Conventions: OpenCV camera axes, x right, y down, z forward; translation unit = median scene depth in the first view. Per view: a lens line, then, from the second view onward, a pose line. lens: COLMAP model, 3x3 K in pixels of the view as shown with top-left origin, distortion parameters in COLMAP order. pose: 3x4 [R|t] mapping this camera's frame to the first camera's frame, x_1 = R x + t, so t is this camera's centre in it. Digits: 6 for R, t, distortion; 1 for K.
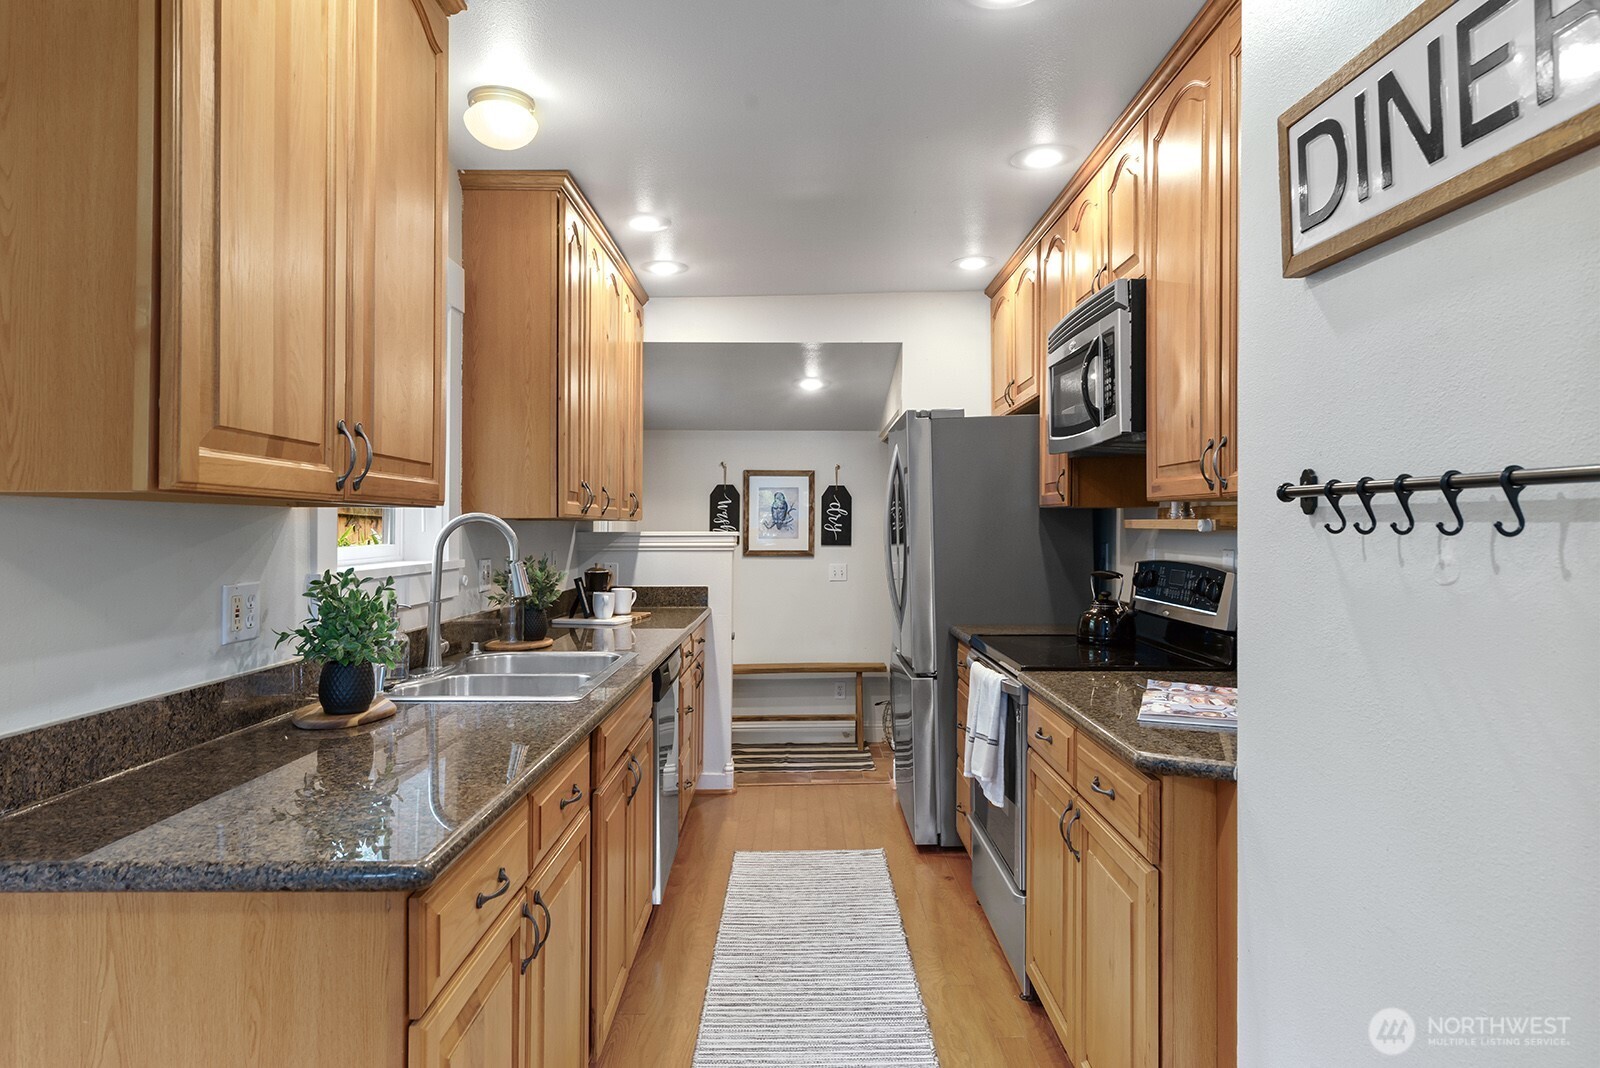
lens RADIAL K [[999.8, 0, 800.0], [0, 999.8, 534.0], [0, 0, 1]] dist [0.048572, 0.000256]
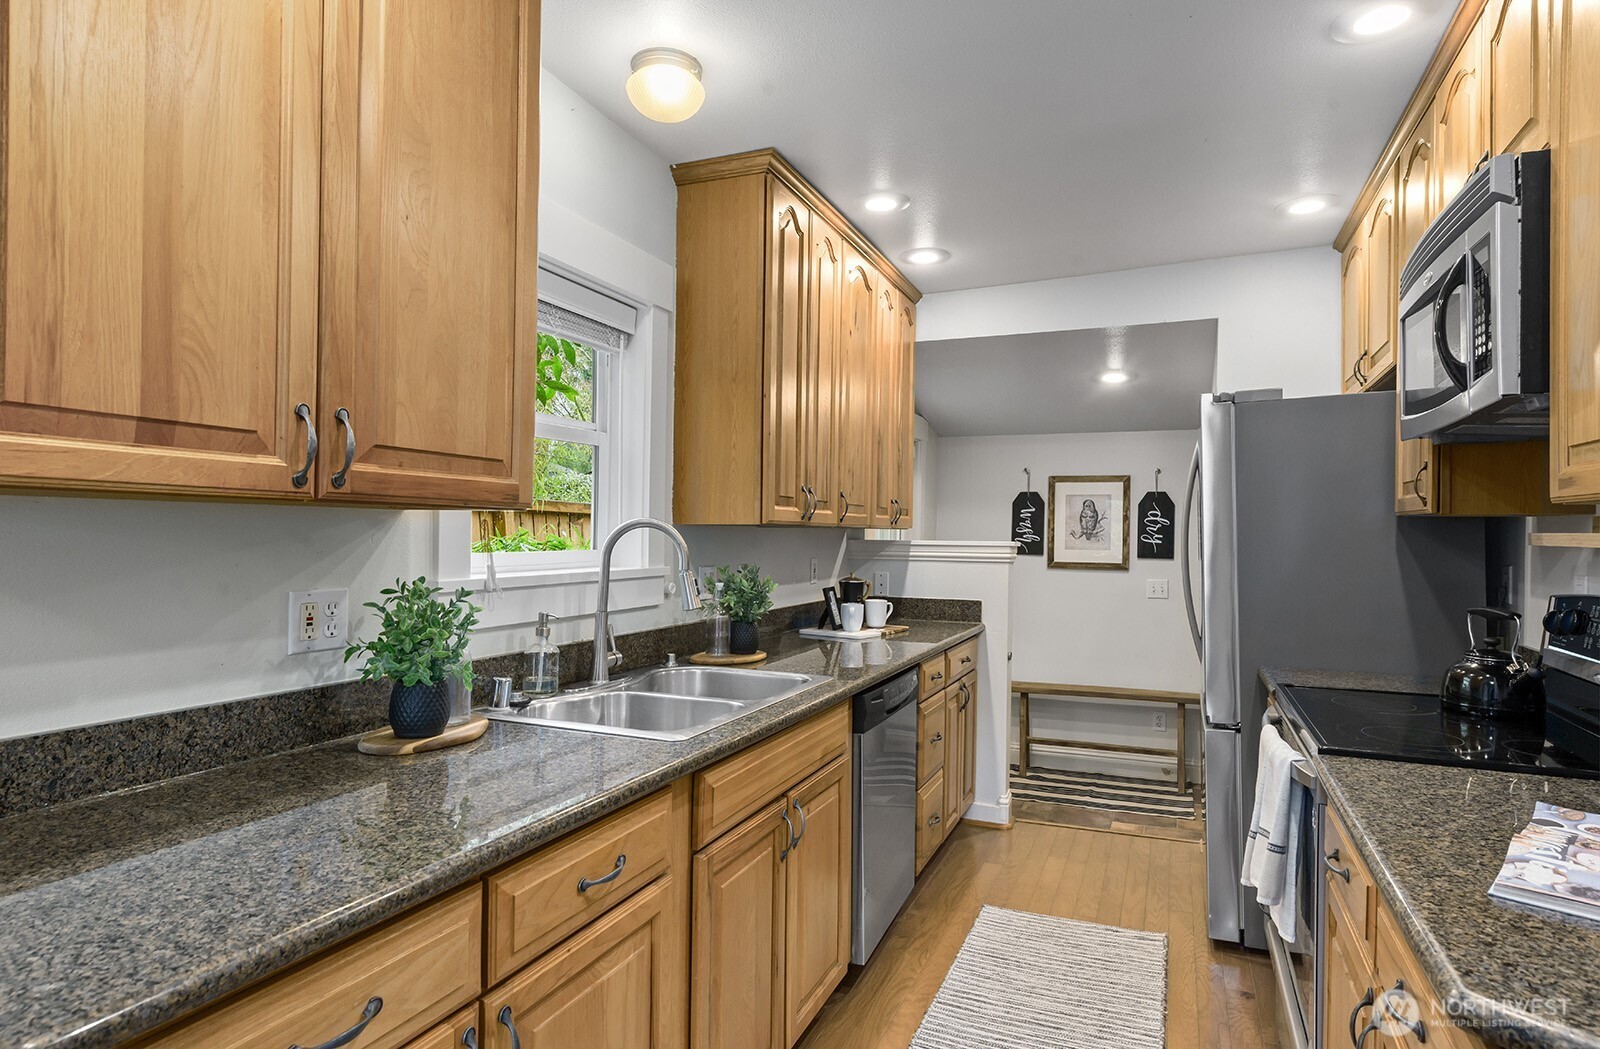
lens RADIAL K [[899.8, 0, 795.6], [0, 899.8, 531.0], [0, 0, 1]] dist [0.026587, -0.011363]
pose [[0.917734, 0.010038, -0.397068, 0.099902], [-0.014620, 0.999857, -0.008514, -0.002755], [0.396926, 0.013619, 0.917750, 0.211360]]
